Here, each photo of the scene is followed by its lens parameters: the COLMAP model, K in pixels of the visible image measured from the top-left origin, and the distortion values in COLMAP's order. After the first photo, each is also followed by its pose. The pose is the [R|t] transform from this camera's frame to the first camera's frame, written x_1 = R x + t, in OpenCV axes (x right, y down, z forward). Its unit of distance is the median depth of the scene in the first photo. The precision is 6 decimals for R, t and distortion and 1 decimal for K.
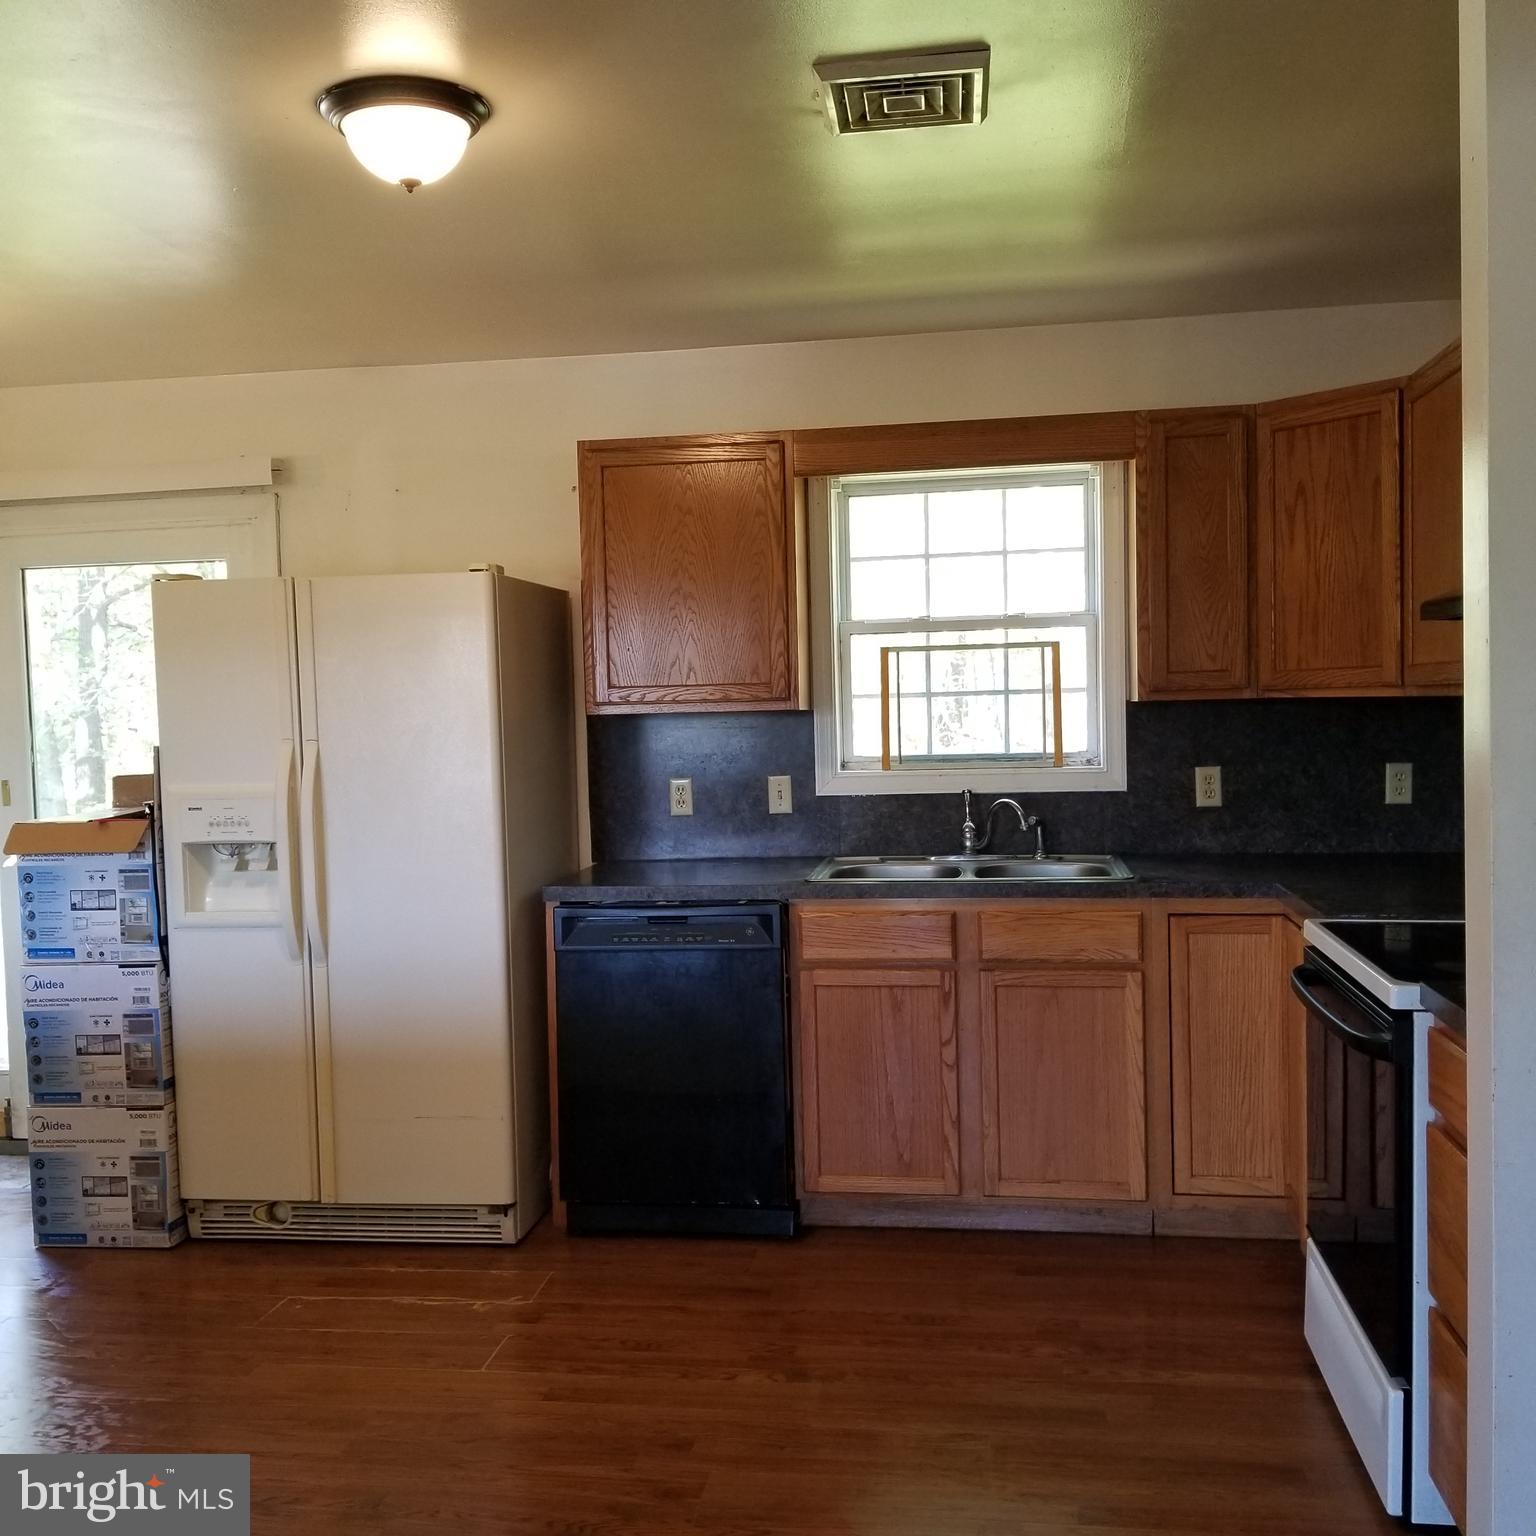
lens RADIAL K [[1615.6, 0, 767.9], [0, 1615.6, 772.7], [0, 0, 1]] dist [0.025608, 0.000000]
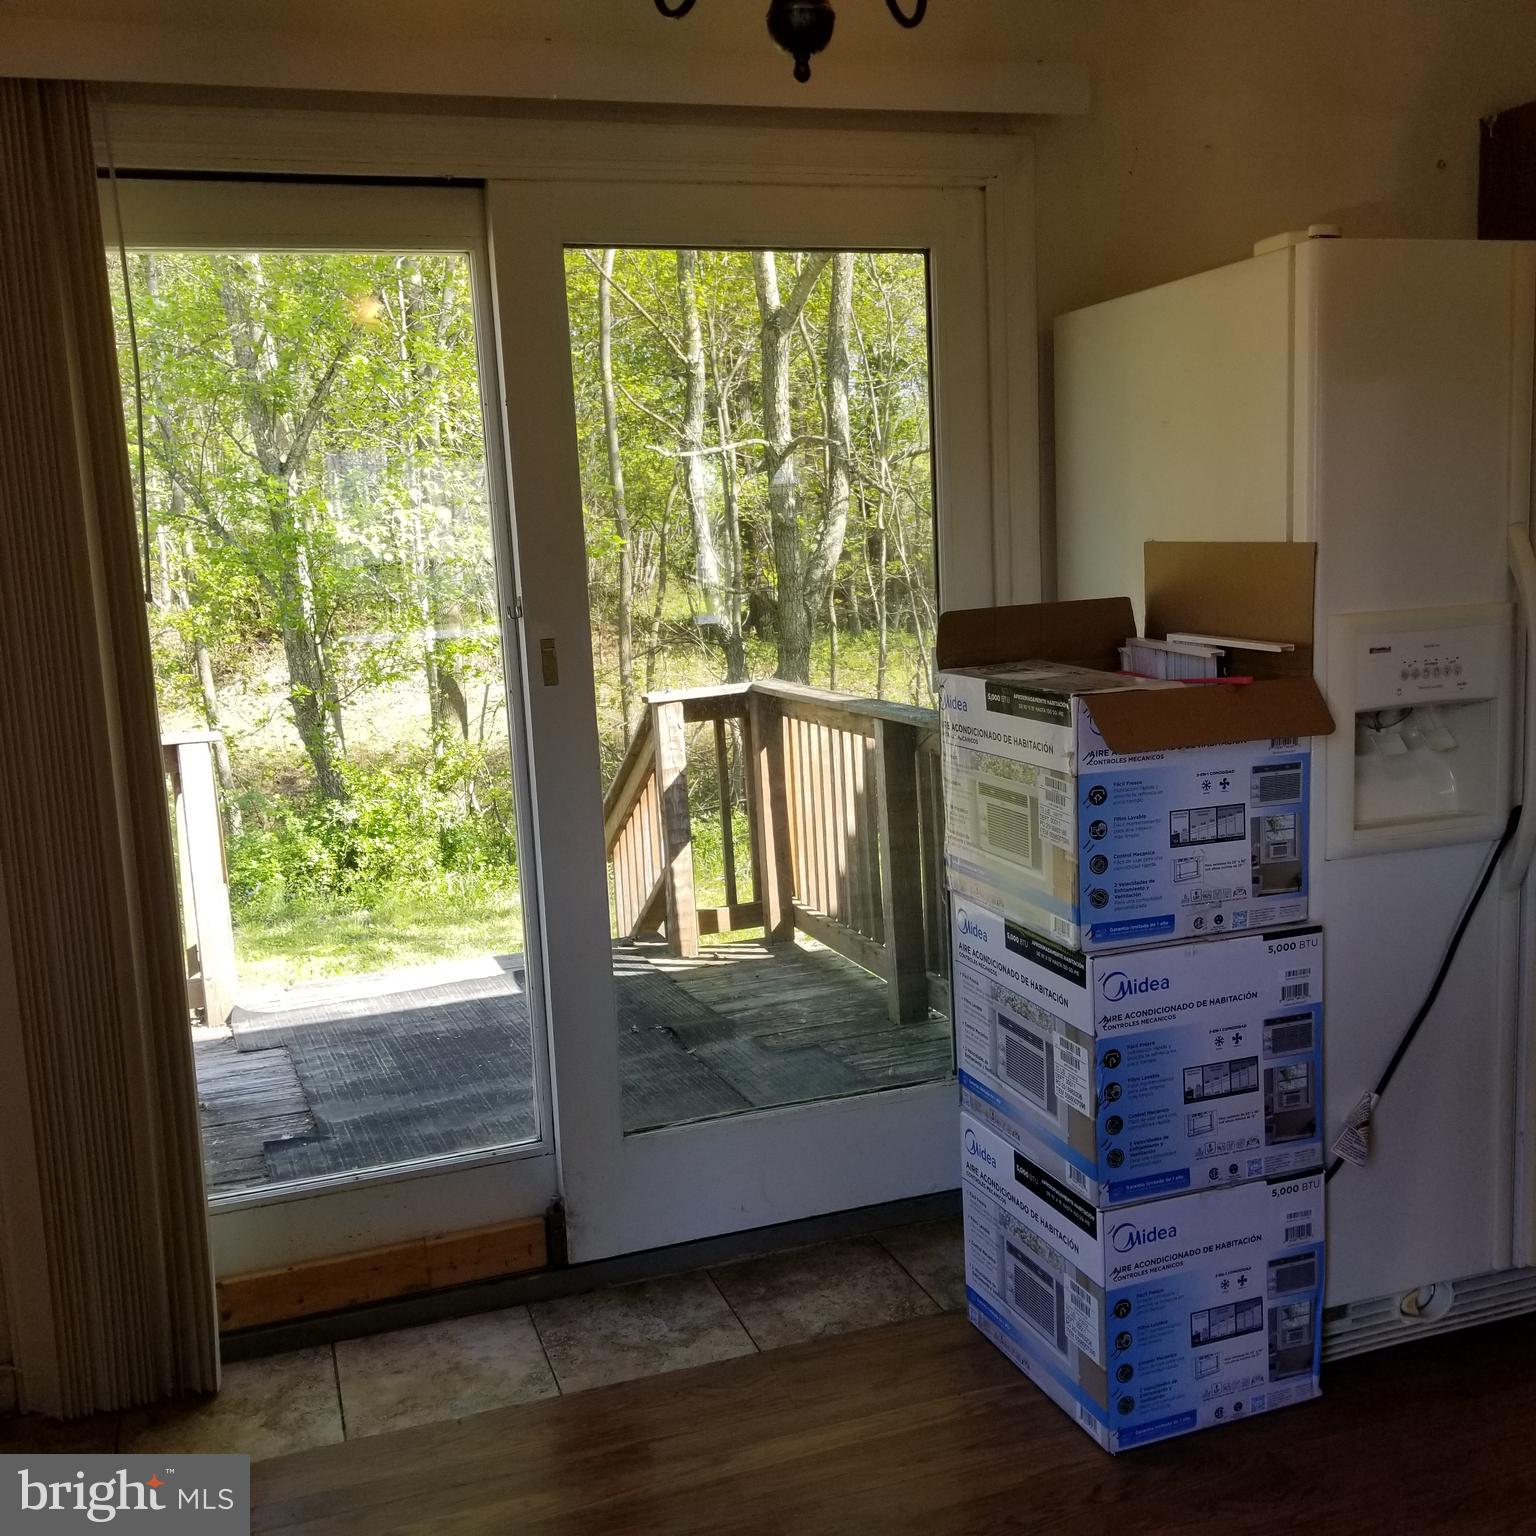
lens RADIAL K [[1615.6, 0, 768.4], [0, 1615.6, 763.4], [0, 0, 1]] dist [0.025608, 0.000000]
pose [[0.886803, -0.074863, 0.456044, -0.797695], [0.040880, 0.995631, 0.083948, 0.005268], [-0.460336, -0.055802, 0.885989, 0.581230]]
